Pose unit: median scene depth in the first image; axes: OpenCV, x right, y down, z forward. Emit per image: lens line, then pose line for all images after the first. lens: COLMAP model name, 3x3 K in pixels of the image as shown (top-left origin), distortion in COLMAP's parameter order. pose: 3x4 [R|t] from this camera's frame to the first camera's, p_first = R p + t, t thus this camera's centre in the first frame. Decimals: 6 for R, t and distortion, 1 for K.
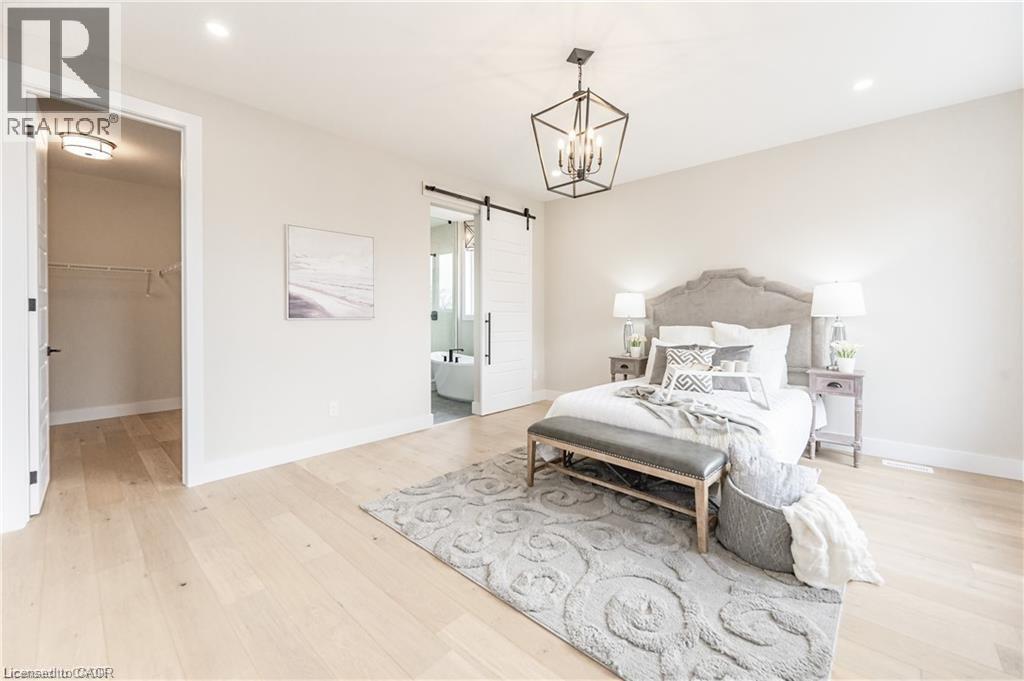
lens RADIAL K [[410.7, 0, 512.7], [0, 410.7, 322.6], [0, 0, 1]] dist [0.000048, 0.000088]
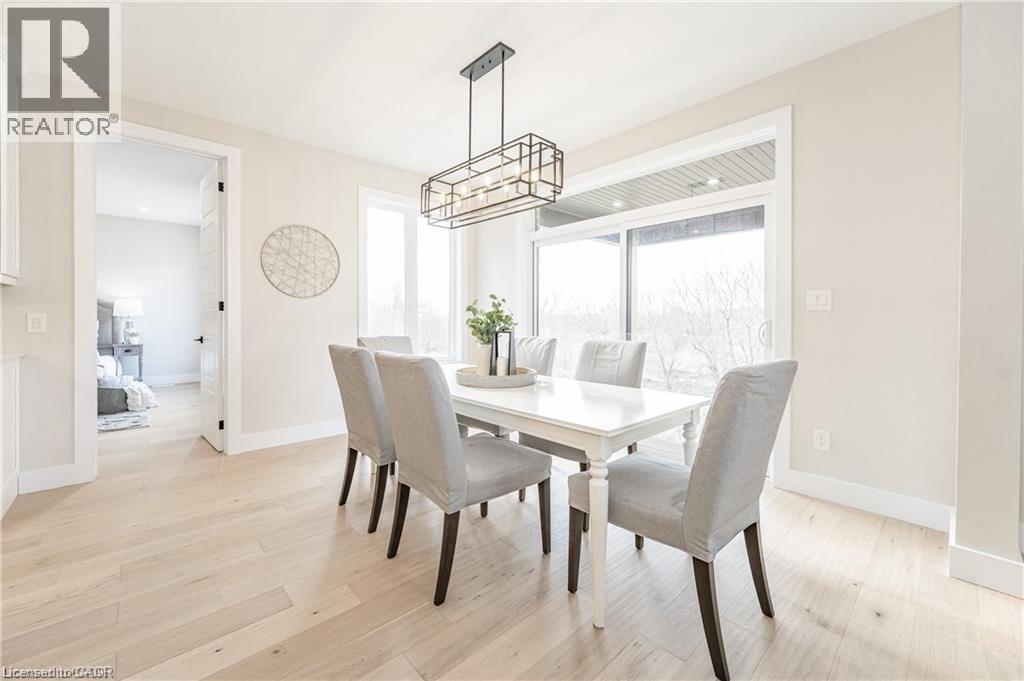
lens RADIAL K [[410.7, 0, 512.7], [0, 410.7, 322.6], [0, 0, 1]] dist [0.000048, 0.000088]
pose [[0.084788, -0.007896, 0.996368, -0.999033], [0.009296, 0.999931, 0.007133, 0.019613], [-0.996356, 0.008658, 0.084855, -0.981276]]
